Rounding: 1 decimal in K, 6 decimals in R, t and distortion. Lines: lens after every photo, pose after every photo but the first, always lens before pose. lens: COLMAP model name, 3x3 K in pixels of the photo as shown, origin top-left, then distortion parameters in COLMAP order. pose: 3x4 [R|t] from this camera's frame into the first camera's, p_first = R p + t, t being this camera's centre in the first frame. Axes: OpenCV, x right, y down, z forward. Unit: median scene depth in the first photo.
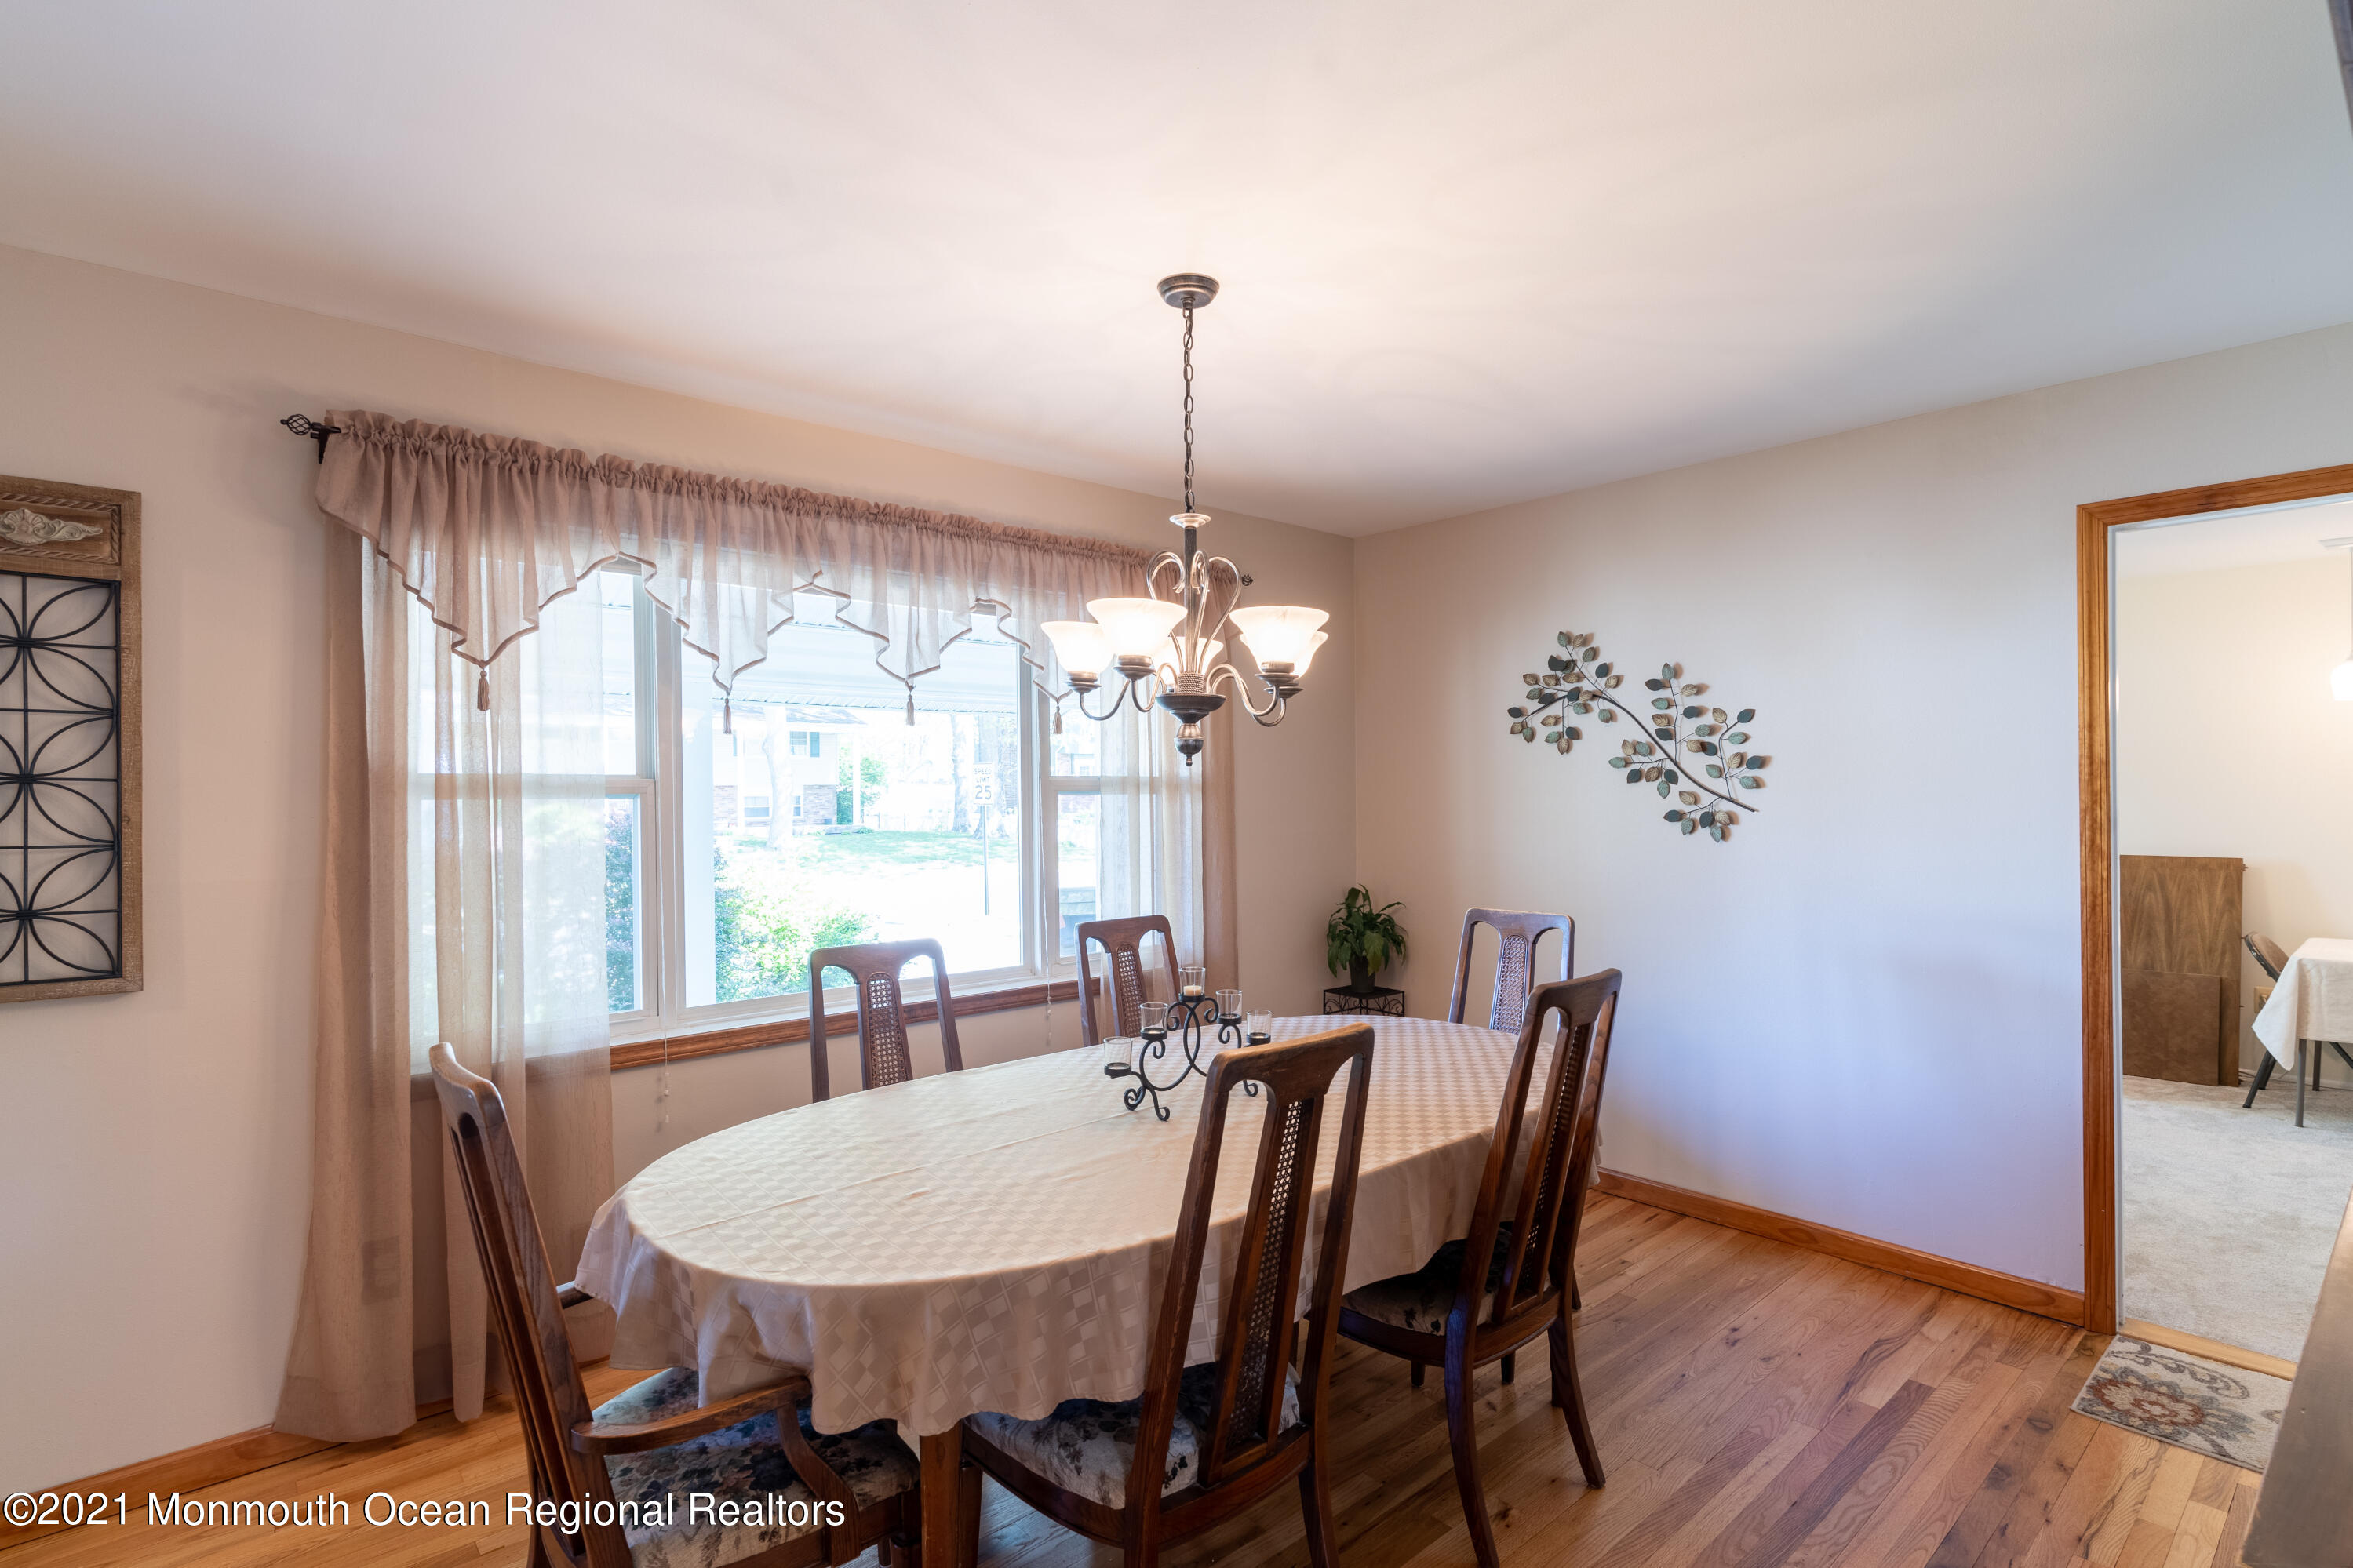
lens RADIAL K [[1146.5, 0, 1176.5], [0, 1146.5, 784.0], [0, 0, 1]] dist [0.014565, 0.000324]
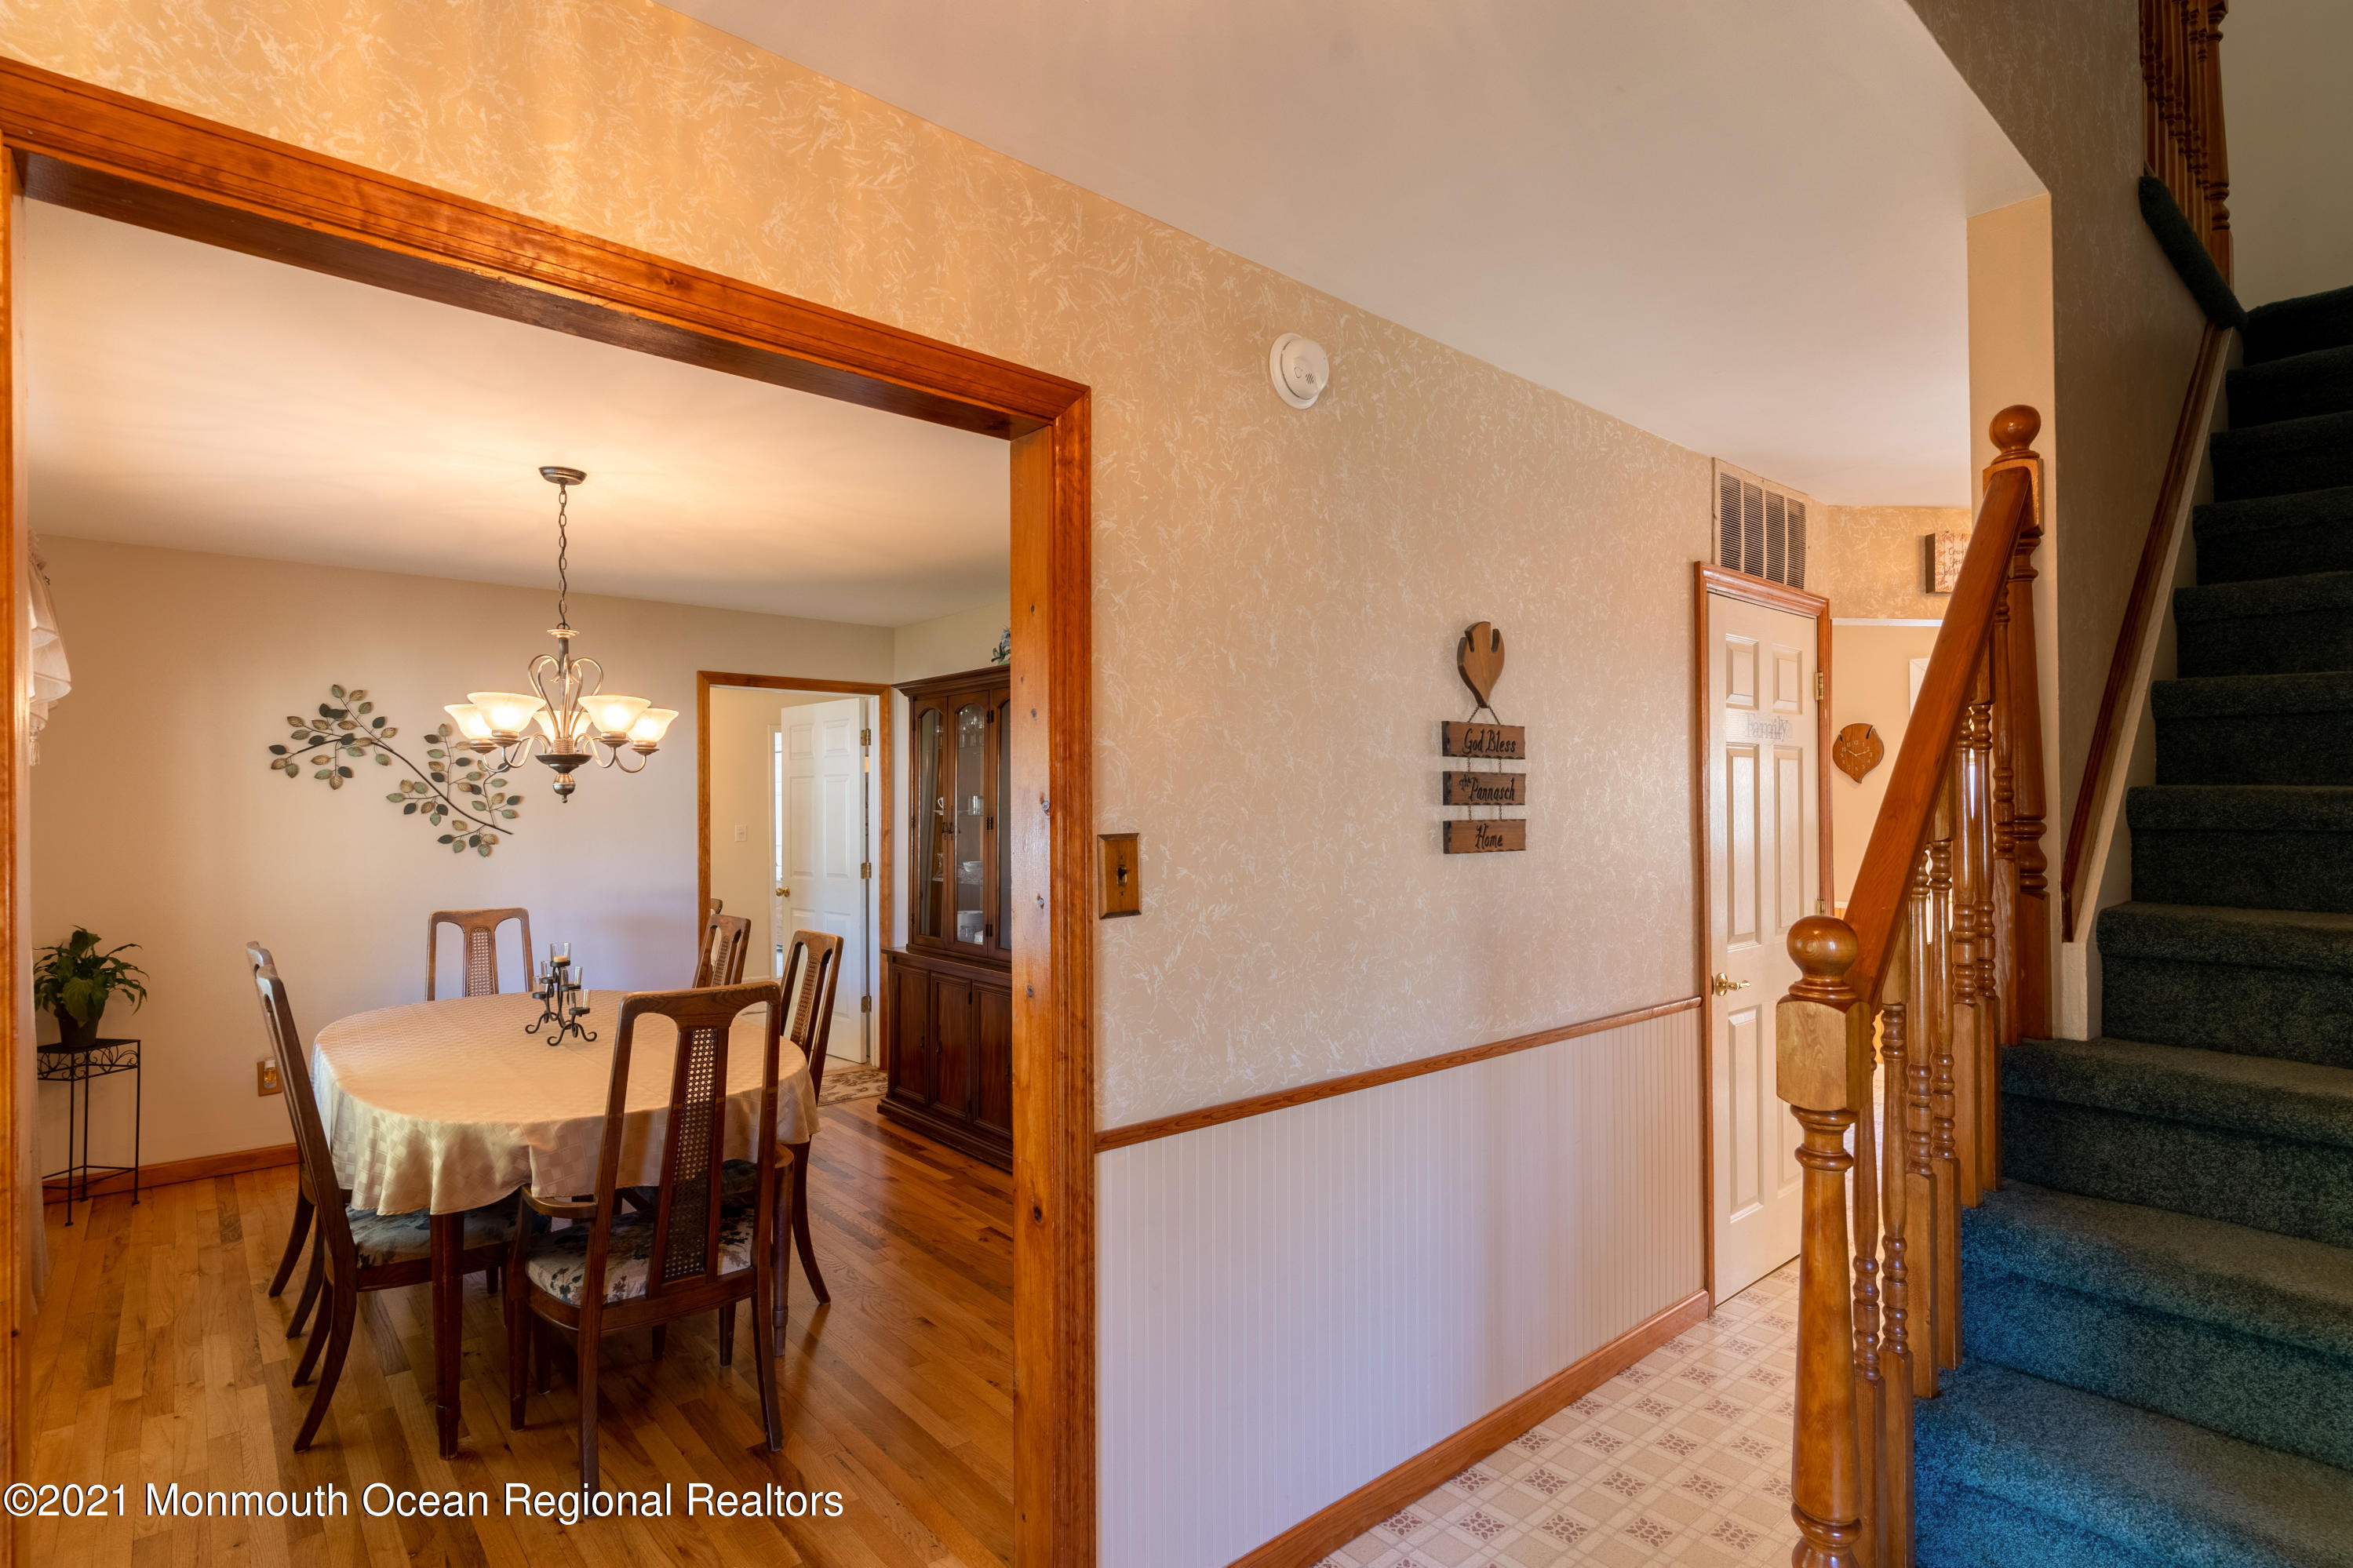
lens RADIAL K [[1146.5, 0, 1176.5], [0, 1146.5, 784.0], [0, 0, 1]] dist [0.014565, 0.000324]
pose [[0.023998, 0.026606, 0.999358, -0.860808], [-0.002000, 0.999645, -0.026566, -0.002137], [-0.999710, -0.001361, 0.024043, 0.123771]]
